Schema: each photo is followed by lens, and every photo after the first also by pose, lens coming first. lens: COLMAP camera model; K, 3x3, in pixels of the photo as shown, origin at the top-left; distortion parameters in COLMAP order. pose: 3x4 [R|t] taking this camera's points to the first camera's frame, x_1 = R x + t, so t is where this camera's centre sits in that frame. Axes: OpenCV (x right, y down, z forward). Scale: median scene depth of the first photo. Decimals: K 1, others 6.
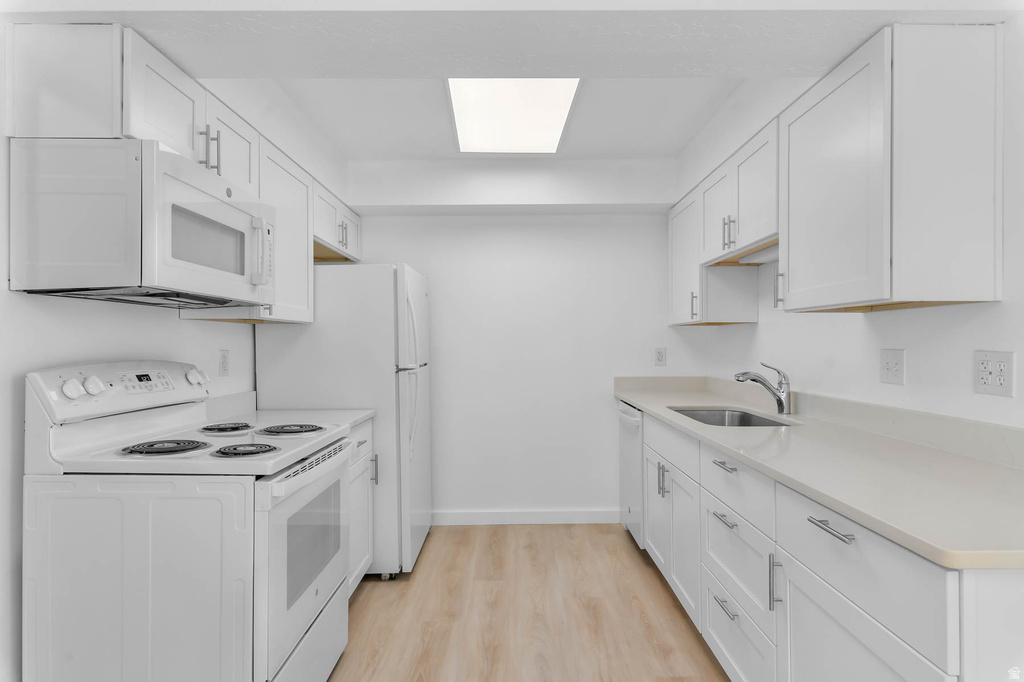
lens RADIAL K [[554.2, 0, 512.1], [0, 554.2, 344.1], [0, 0, 1]] dist [-0.000458, -0.000520]
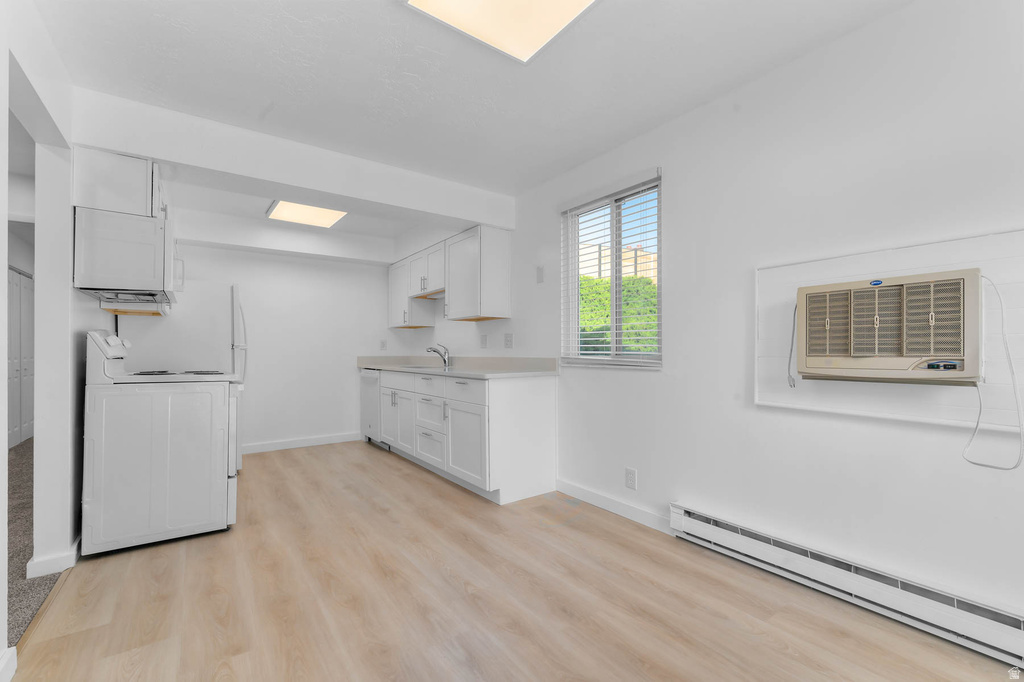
lens RADIAL K [[442.0, 0, 515.7], [0, 442.0, 348.5], [0, 0, 1]] dist [0.004281, 0.000067]
pose [[0.811982, 0.007376, 0.583636, -0.331777], [-0.000730, 0.999932, -0.011622, 0.074353], [-0.583682, 0.009011, 0.811933, -0.627262]]
